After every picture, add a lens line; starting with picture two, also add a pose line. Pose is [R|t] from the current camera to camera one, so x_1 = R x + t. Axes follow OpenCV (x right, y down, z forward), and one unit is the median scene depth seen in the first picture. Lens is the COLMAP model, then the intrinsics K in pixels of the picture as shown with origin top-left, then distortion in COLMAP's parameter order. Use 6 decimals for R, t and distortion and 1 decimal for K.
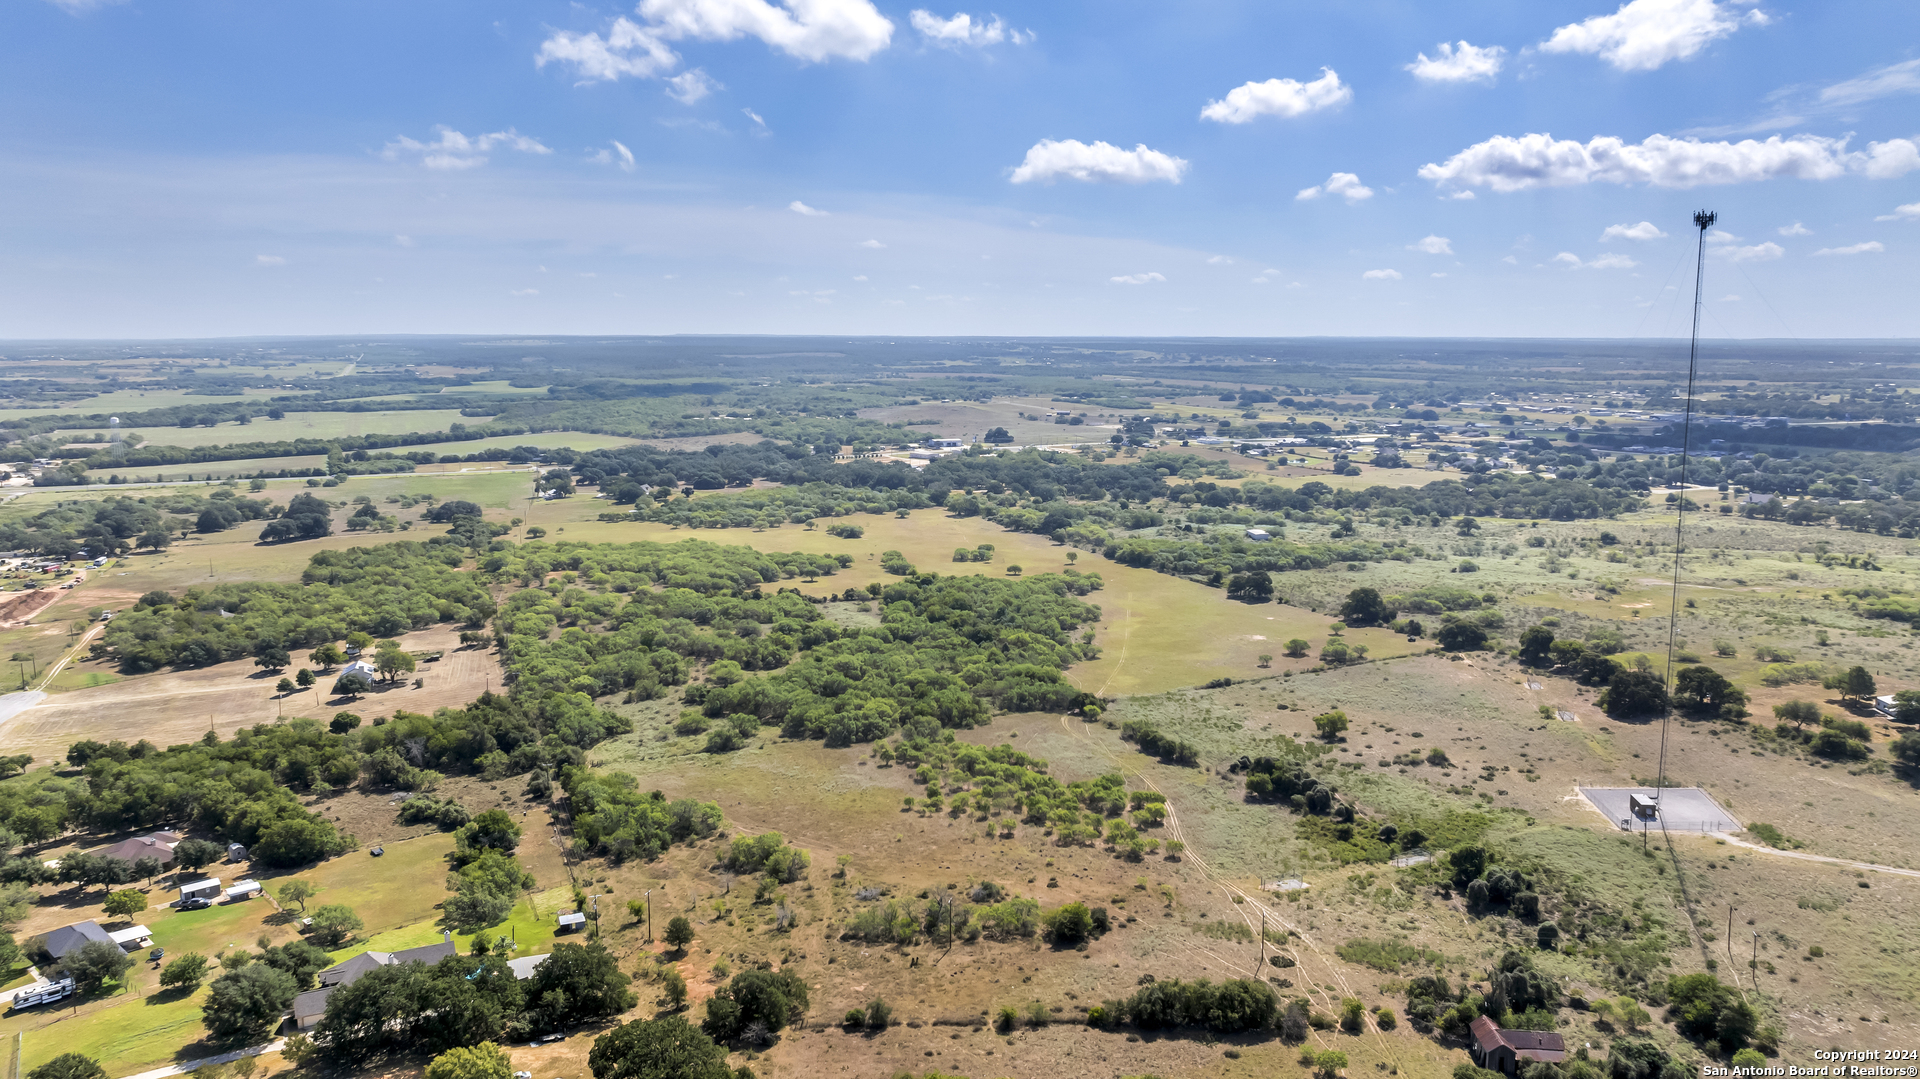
lens RADIAL K [[1385.9, 0, 956.4], [0, 1385.9, 476.0], [0, 0, 1]] dist [-0.005850, -0.005690]
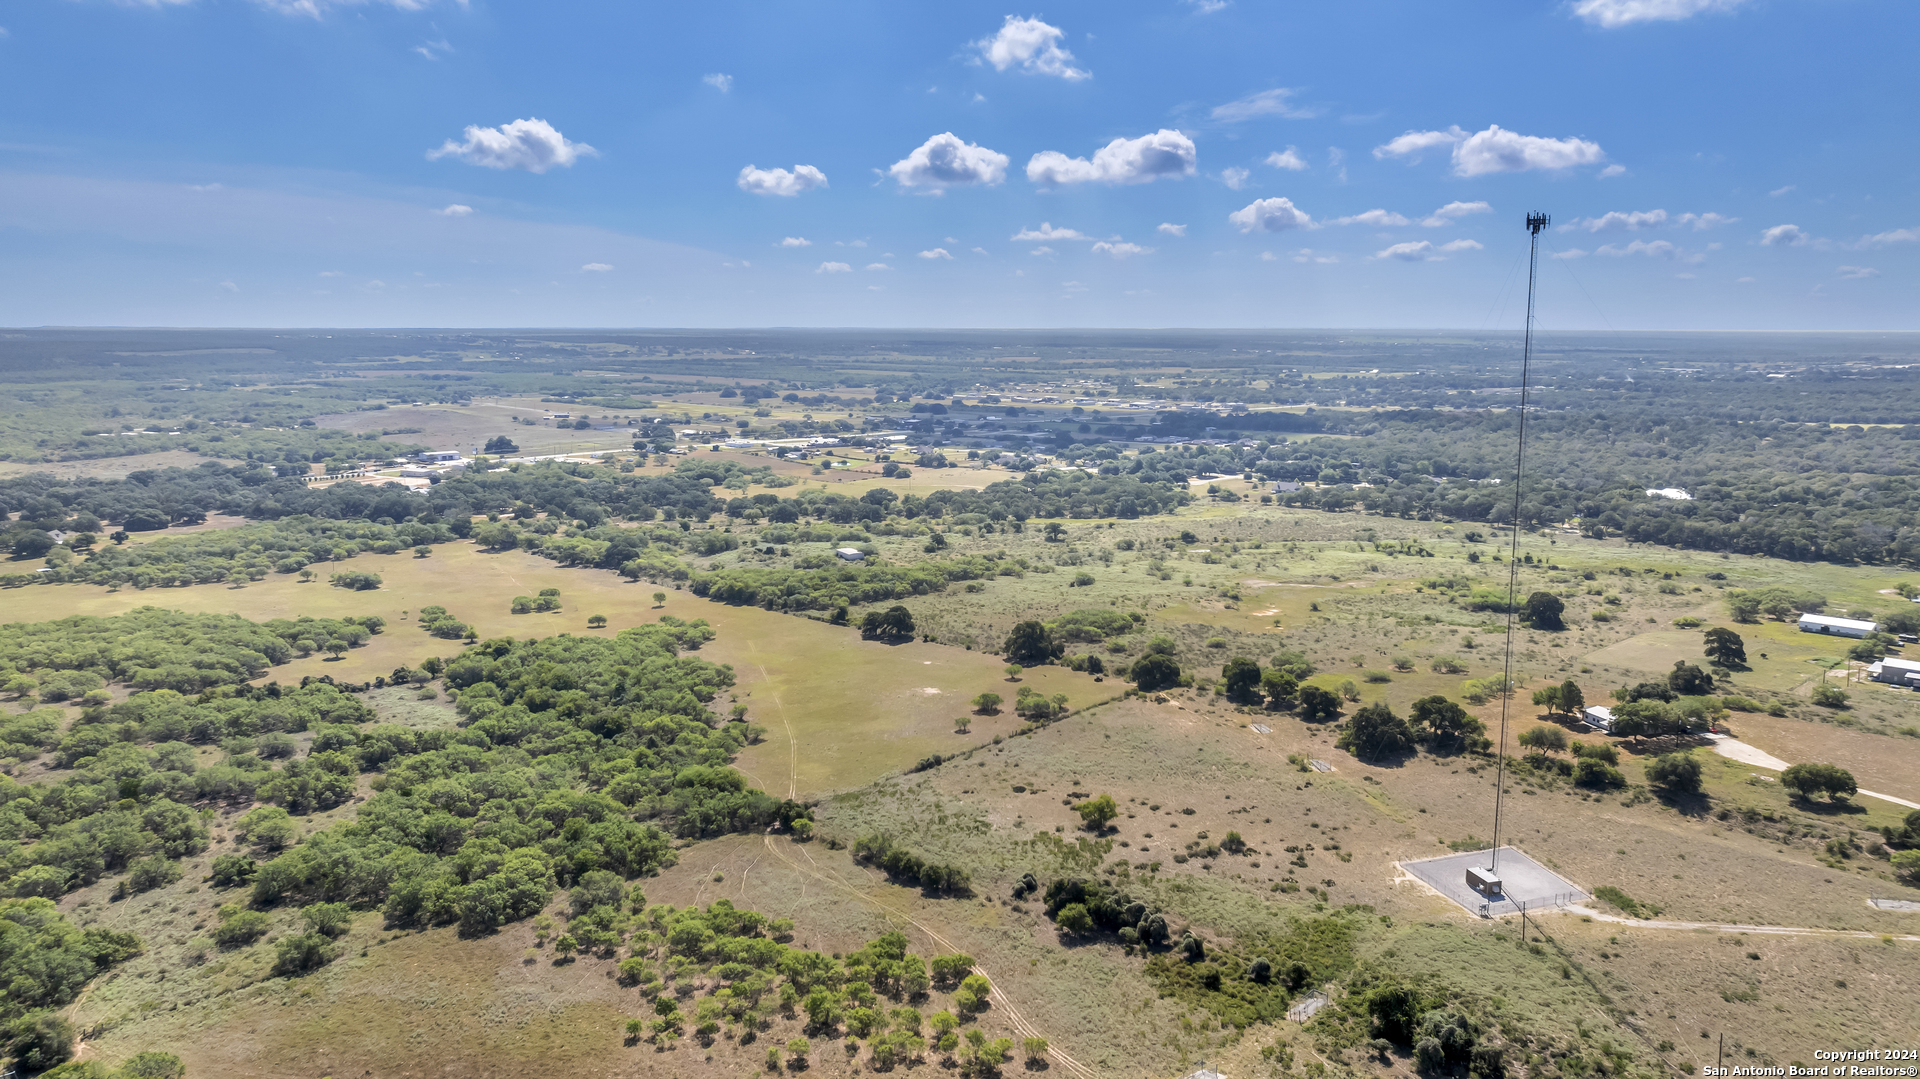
lens RADIAL K [[1385.1, 0, 960.0], [0, 1385.1, 539.5], [0, 0, 1]] dist [-0.019605, 0.000490]
pose [[0.926742, -0.058372, 0.371136, -0.051650], [0.039037, 0.997470, 0.059405, -0.018244], [-0.373665, -0.040565, 0.926676, 0.126233]]
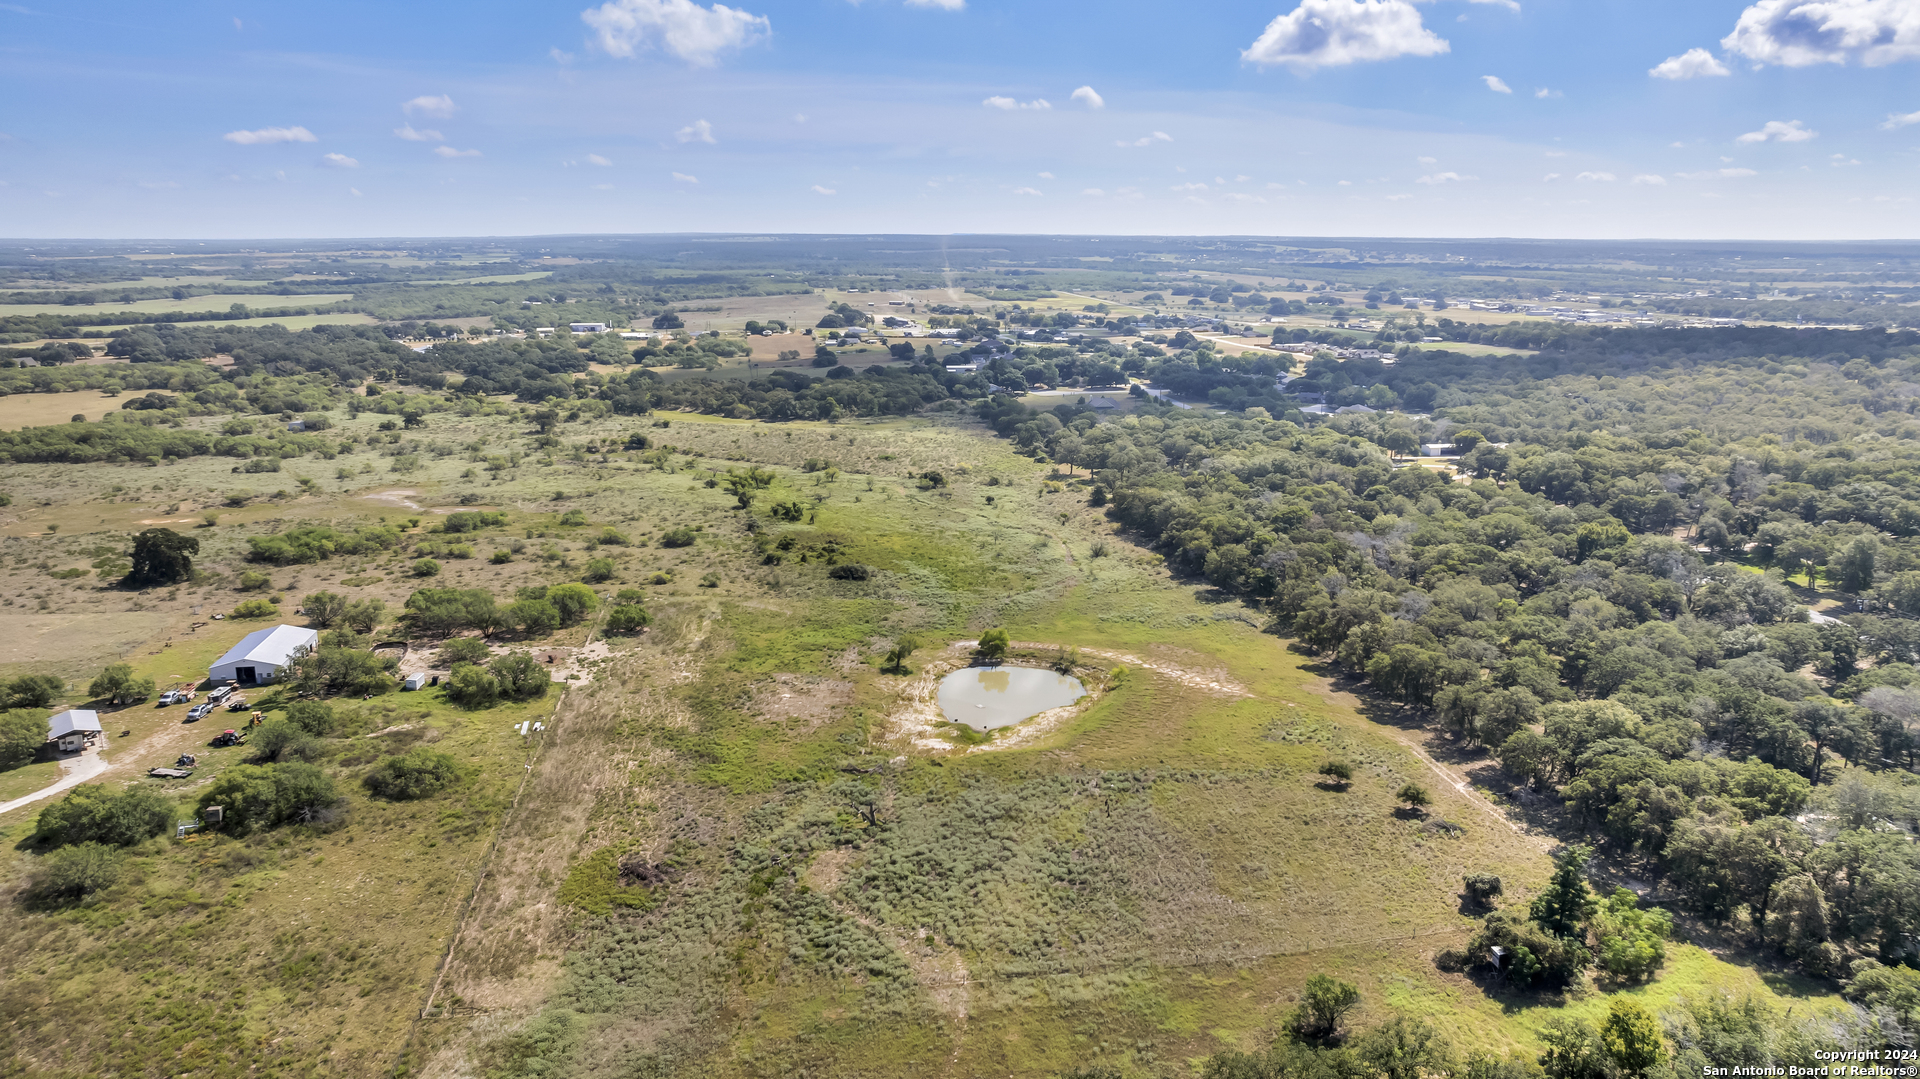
lens RADIAL K [[1361.7, 0, 960.0], [0, 1361.7, 539.5], [0, 0, 1]] dist [-0.036101, 0.039884]
pose [[0.969576, 0.053995, -0.238761, 0.791296], [-0.025774, 0.992466, 0.119780, 0.003048], [0.243429, -0.109982, 0.963663, 0.287487]]
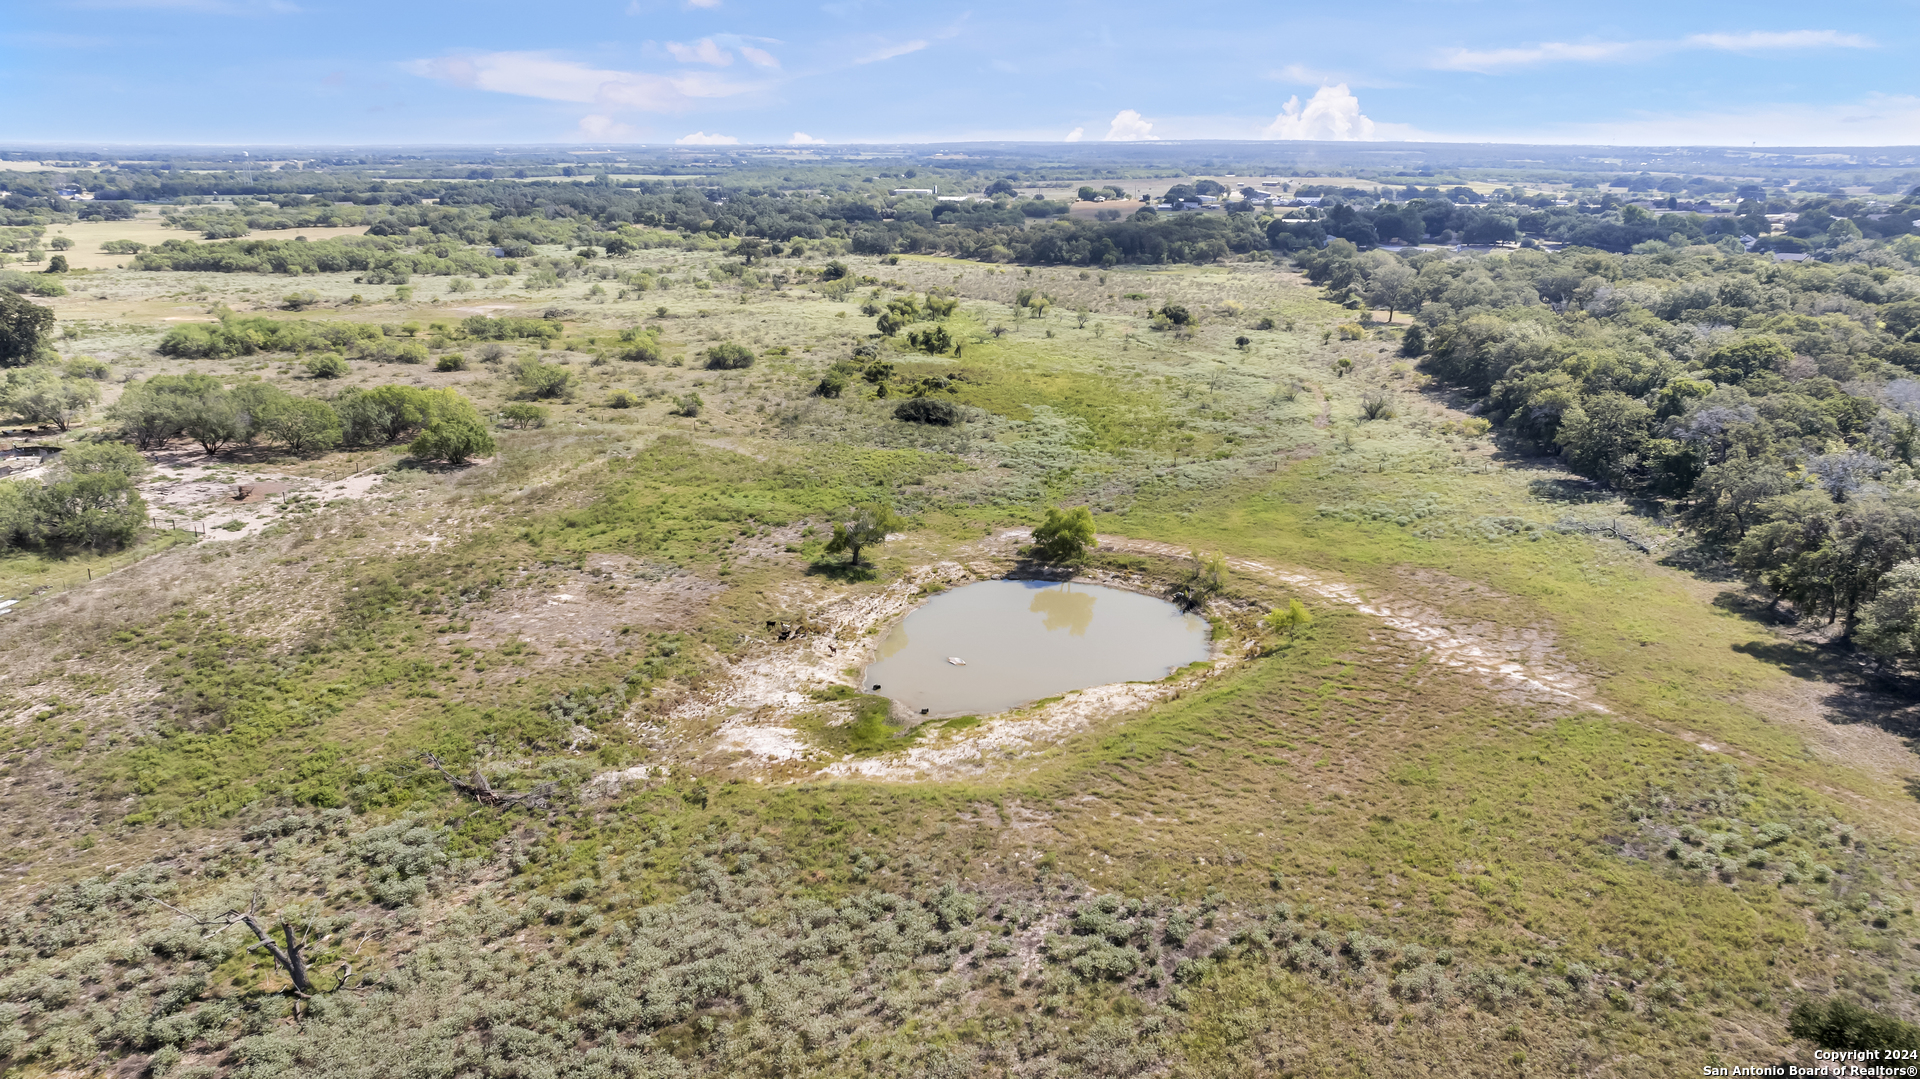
lens RADIAL K [[1352.3, 0, 968.9], [0, 1352.3, 539.5], [0, 0, 1]] dist [-0.022564, 0.002363]
pose [[0.860209, 0.145384, -0.488778, 0.791686], [-0.056852, 0.979864, 0.191401, 0.040992], [0.506763, -0.136857, 0.851153, 0.478847]]
